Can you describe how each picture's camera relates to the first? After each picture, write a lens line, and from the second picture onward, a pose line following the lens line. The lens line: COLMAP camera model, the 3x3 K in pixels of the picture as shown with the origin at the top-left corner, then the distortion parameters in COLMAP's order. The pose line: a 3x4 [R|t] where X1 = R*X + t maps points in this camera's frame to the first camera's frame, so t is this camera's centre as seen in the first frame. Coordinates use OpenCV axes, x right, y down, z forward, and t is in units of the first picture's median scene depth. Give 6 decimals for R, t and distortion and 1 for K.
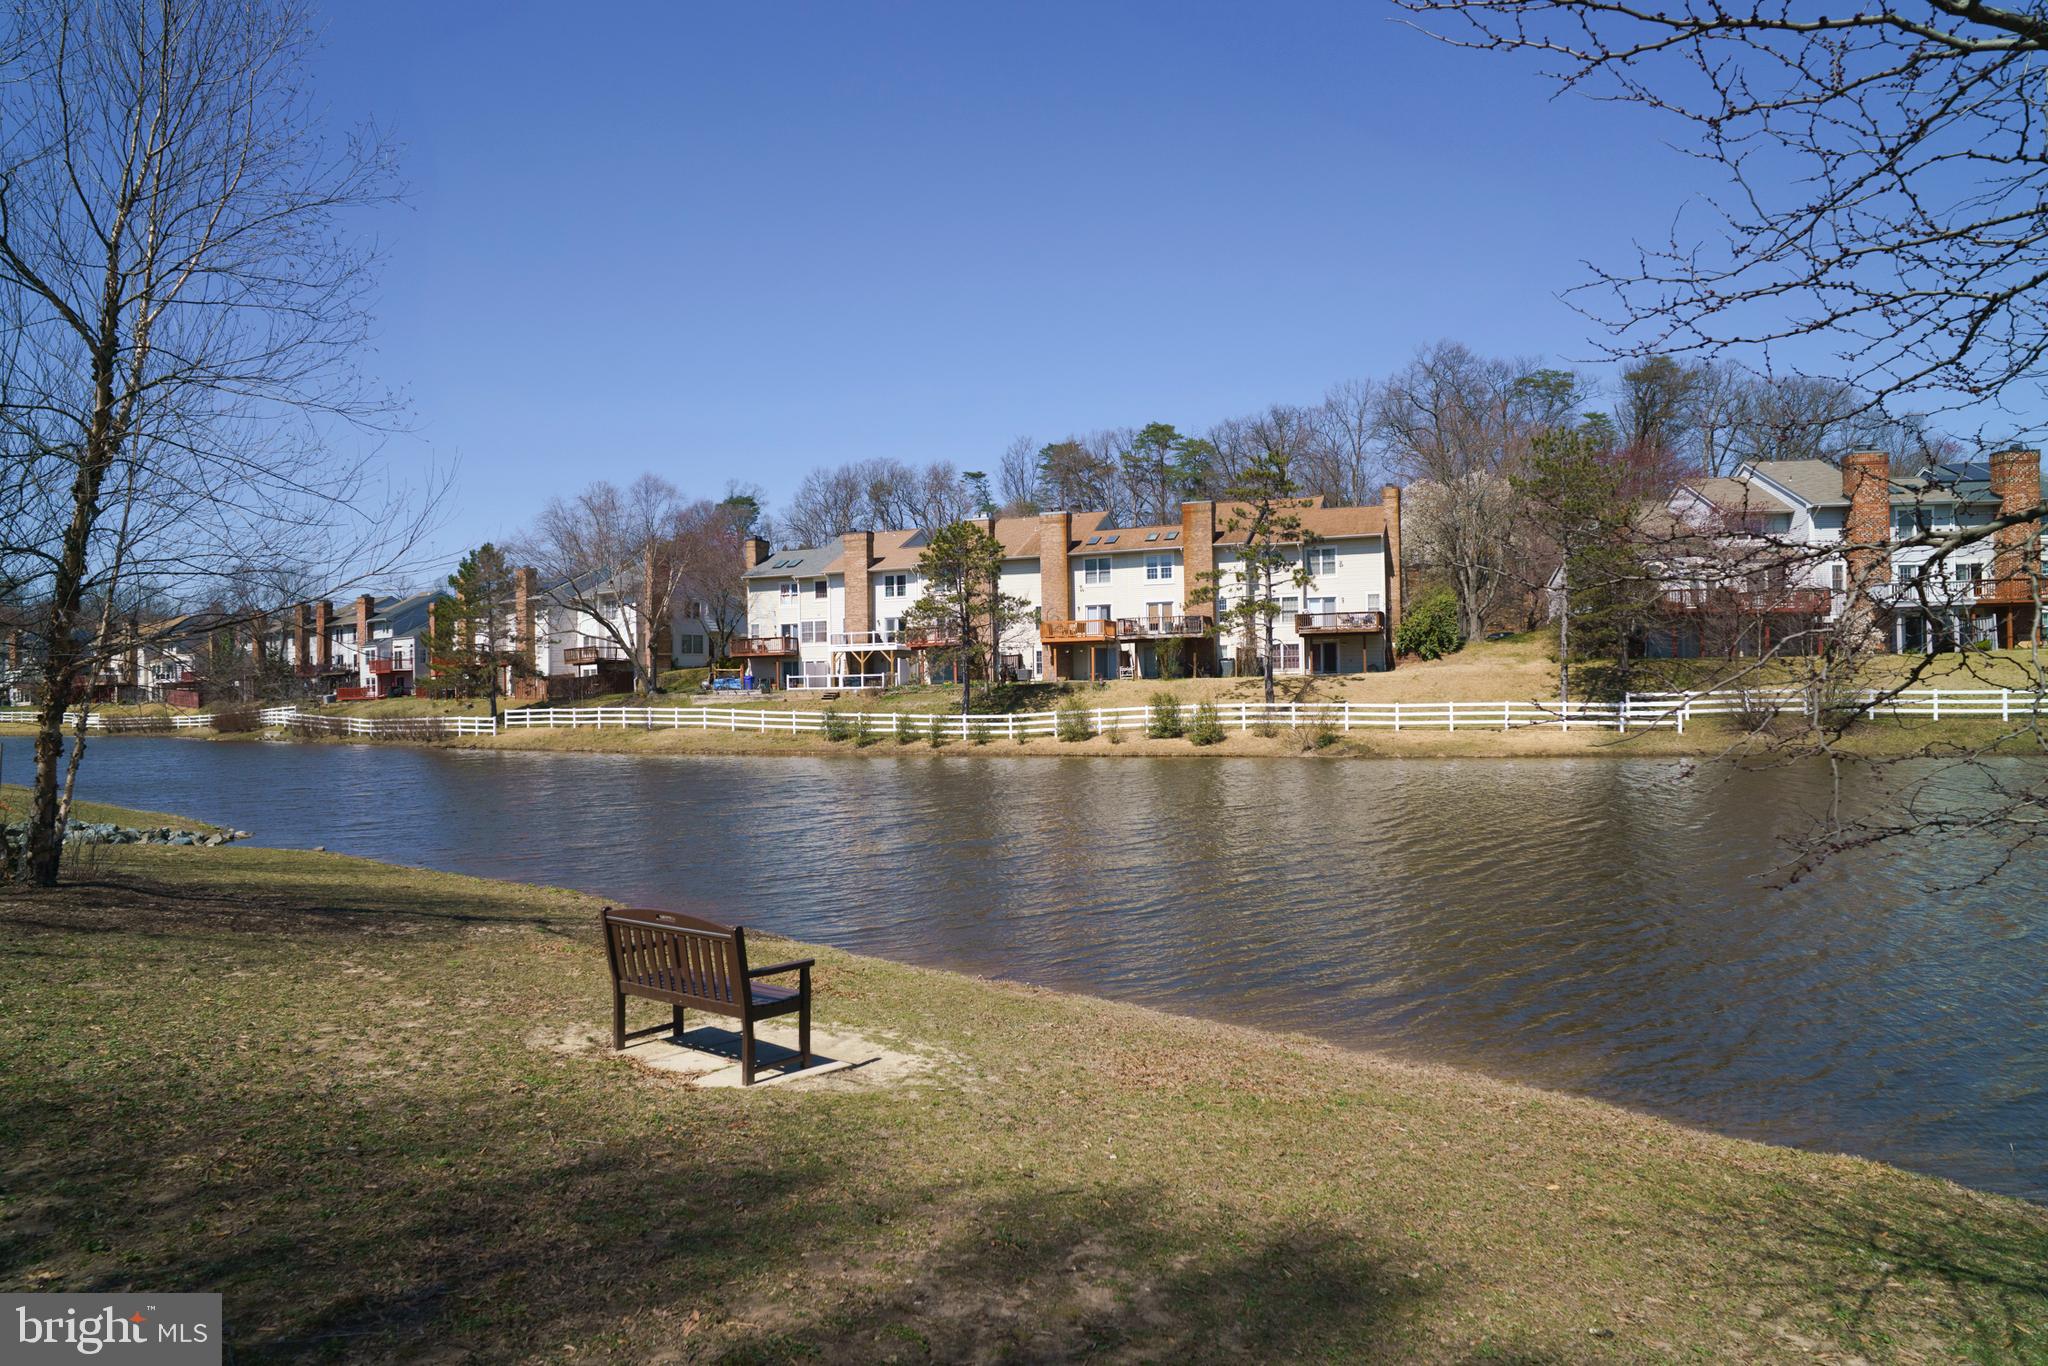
lens RADIAL K [[1209.1, 0, 1019.4], [0, 1209.1, 658.6], [0, 0, 1]] dist [-0.003939, 0.000390]
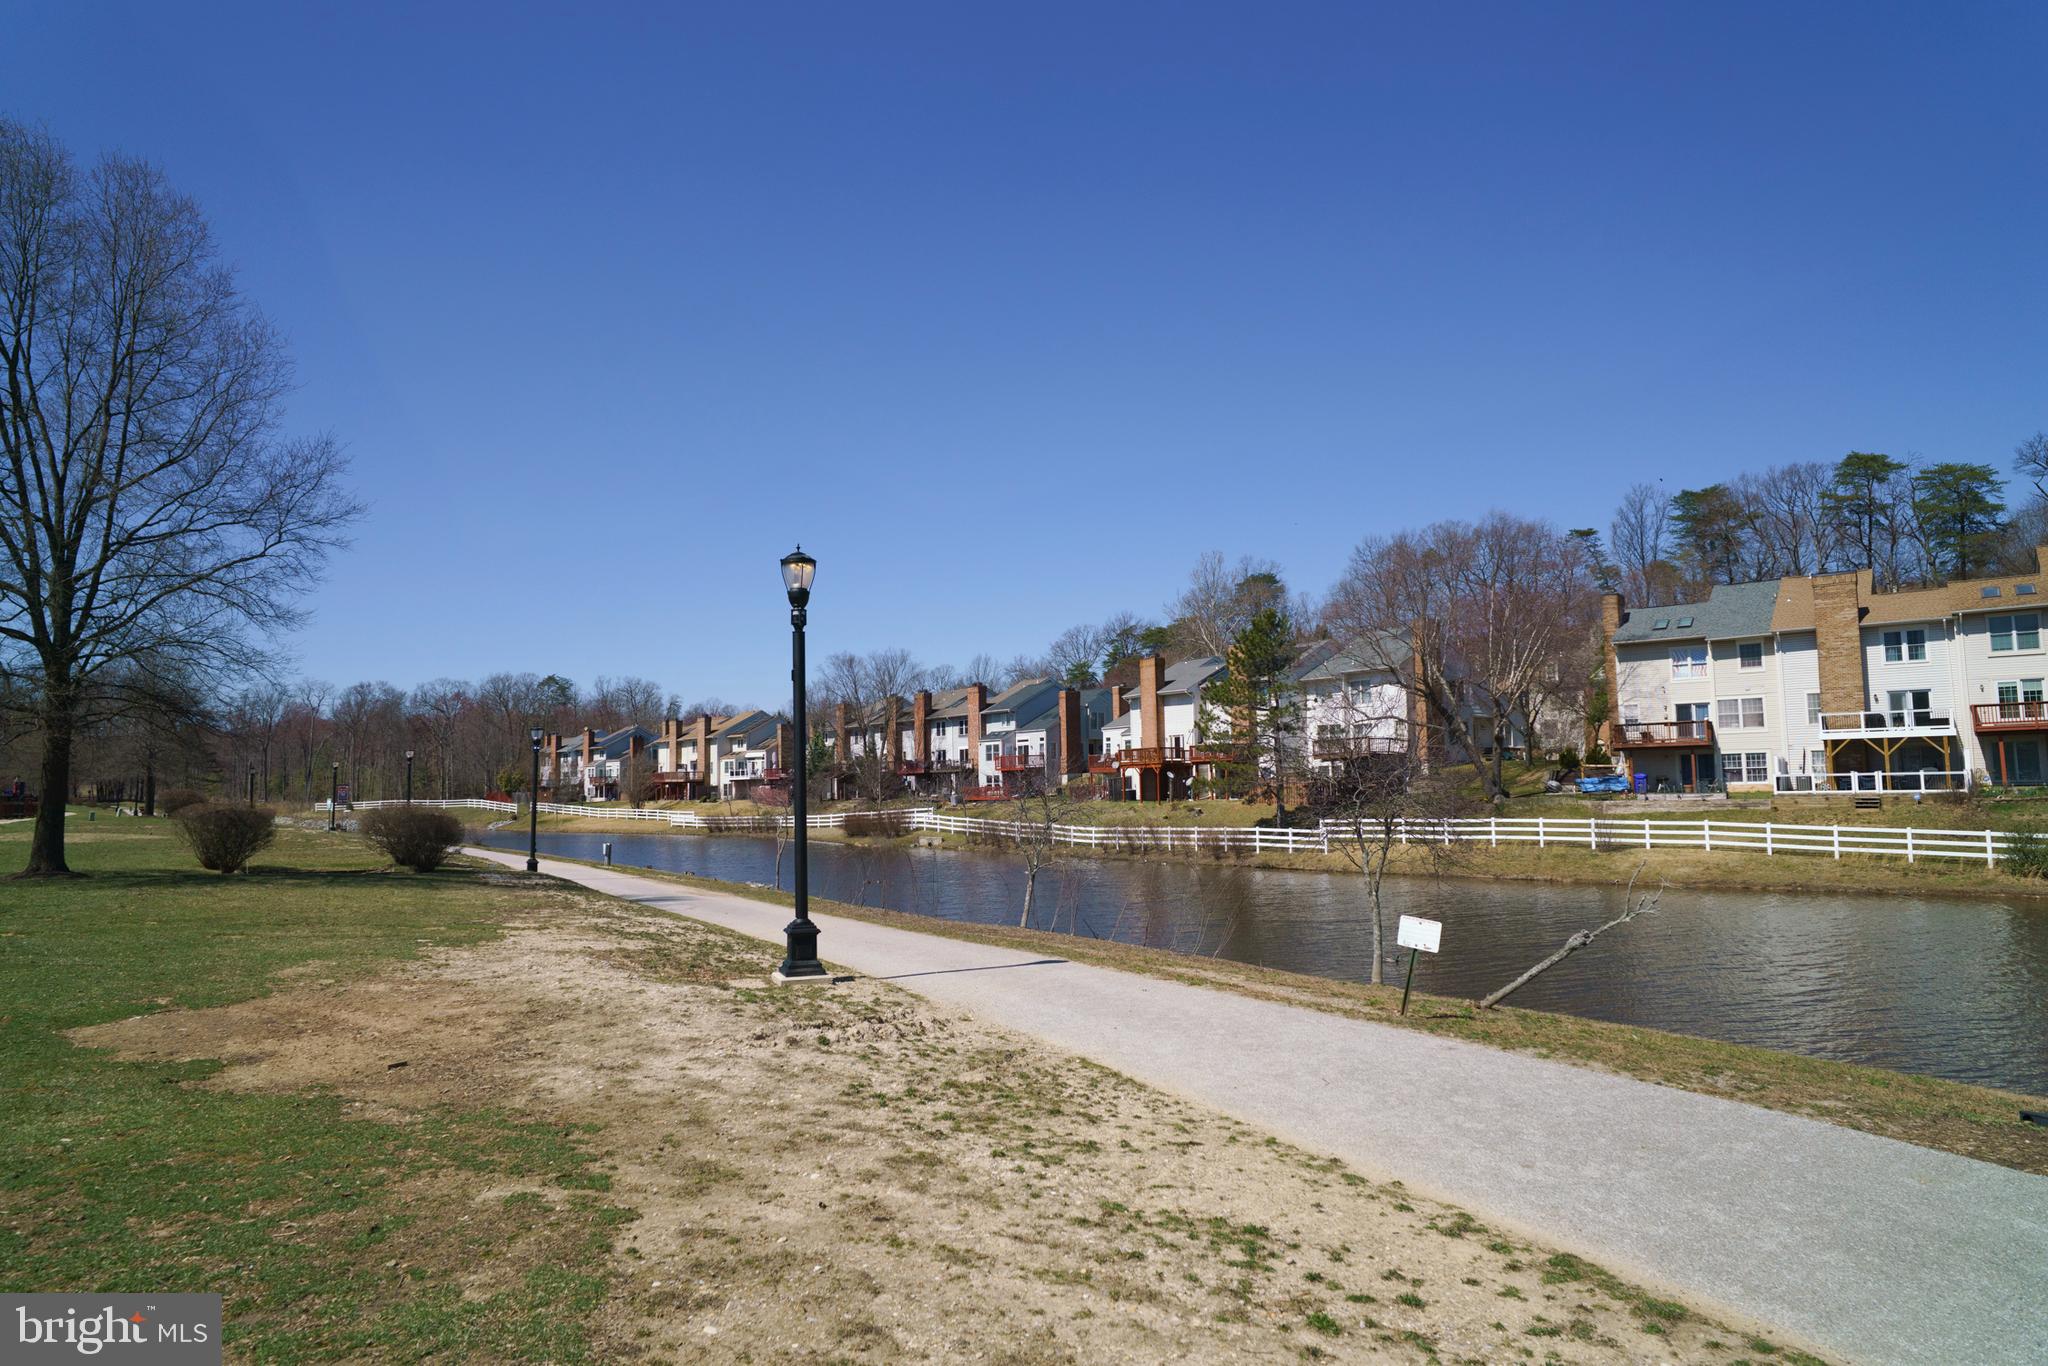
lens RADIAL K [[1209.1, 0, 1019.4], [0, 1209.1, 658.6], [0, 0, 1]] dist [-0.003939, 0.000390]
pose [[0.967569, -0.024217, -0.251443, -0.293084], [0.004480, 0.996882, -0.078774, 0.000261], [0.252566, 0.075093, 0.964661, 0.133840]]
